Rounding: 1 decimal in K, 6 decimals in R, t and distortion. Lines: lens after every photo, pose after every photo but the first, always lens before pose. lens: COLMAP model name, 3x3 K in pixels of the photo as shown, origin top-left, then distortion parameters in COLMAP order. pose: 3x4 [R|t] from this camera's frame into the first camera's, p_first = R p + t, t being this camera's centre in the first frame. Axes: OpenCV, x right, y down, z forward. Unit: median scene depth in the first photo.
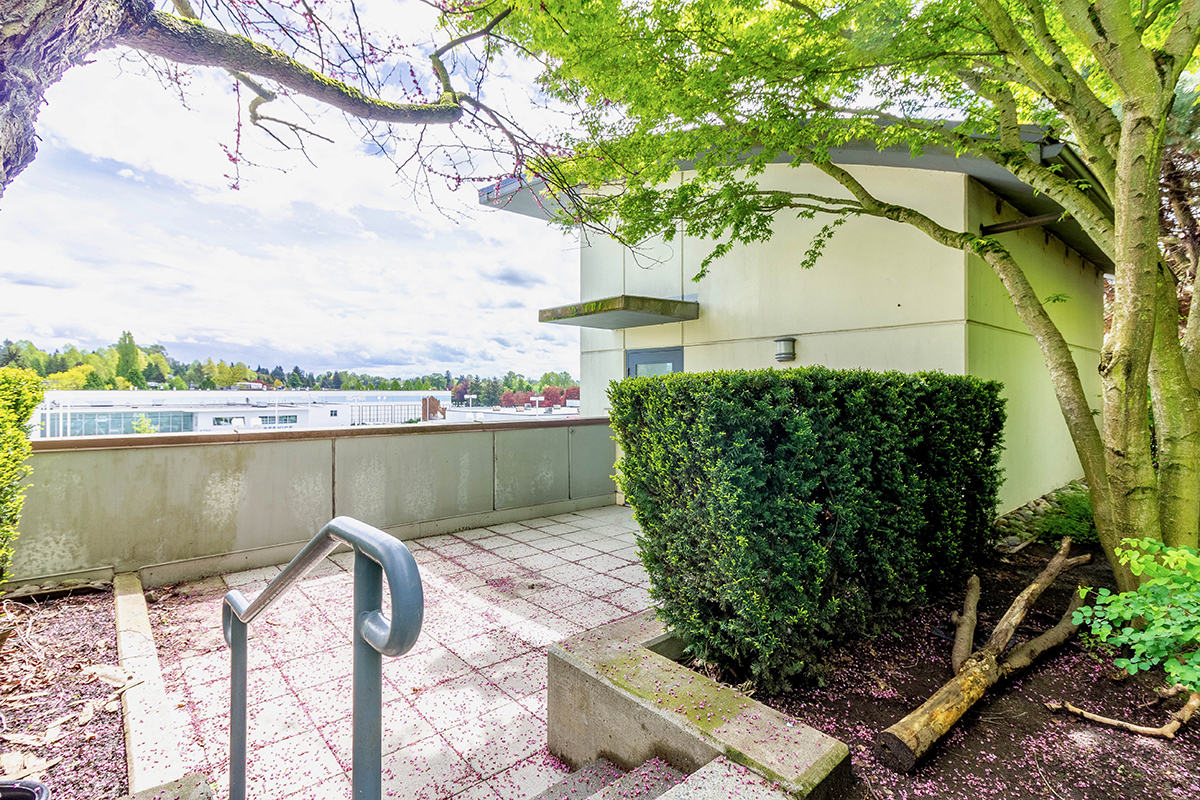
lens RADIAL K [[563.1, 0, 570.1], [0, 563.1, 361.5], [0, 0, 1]] dist [0.003256, -0.000538]
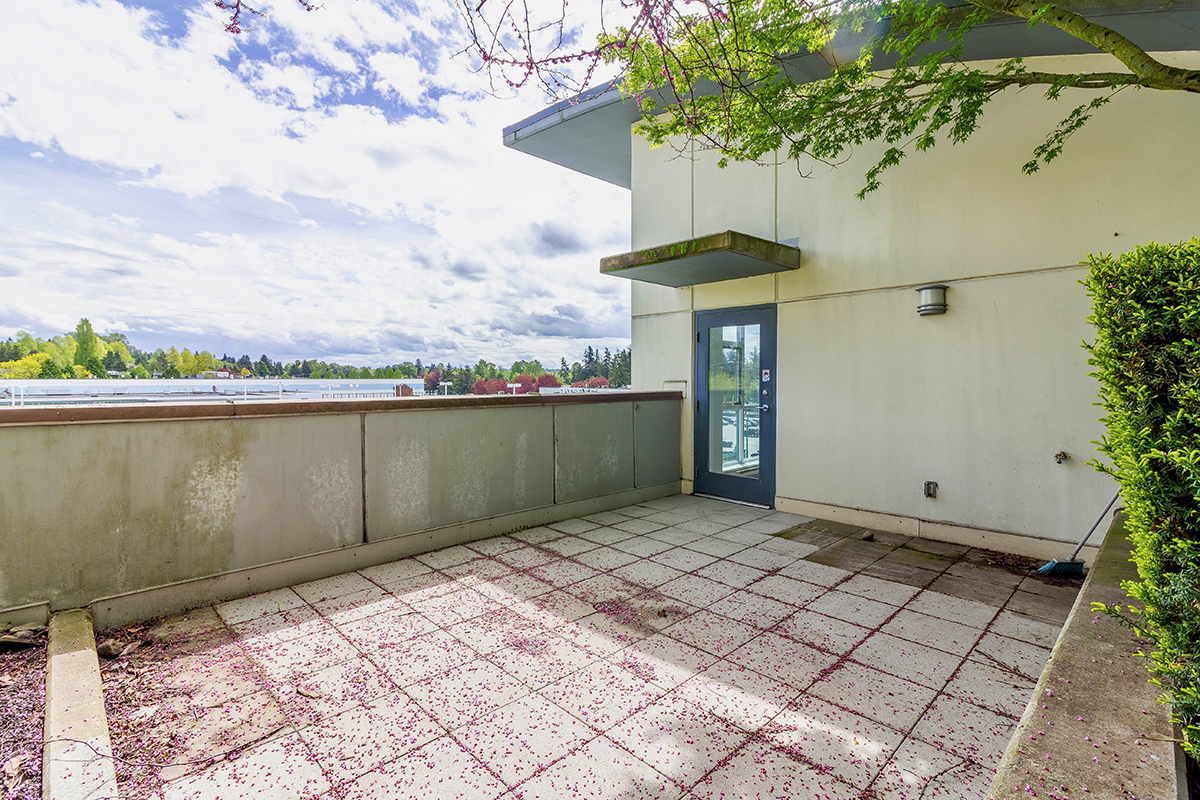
lens RADIAL K [[563.1, 0, 574.2], [0, 563.1, 361.8], [0, 0, 1]] dist [0.003256, -0.000538]
pose [[0.998615, -0.001127, 0.052601, -0.195537], [-0.000054, 0.999748, 0.022448, 0.057389], [-0.052613, -0.022419, 0.998363, 0.268008]]
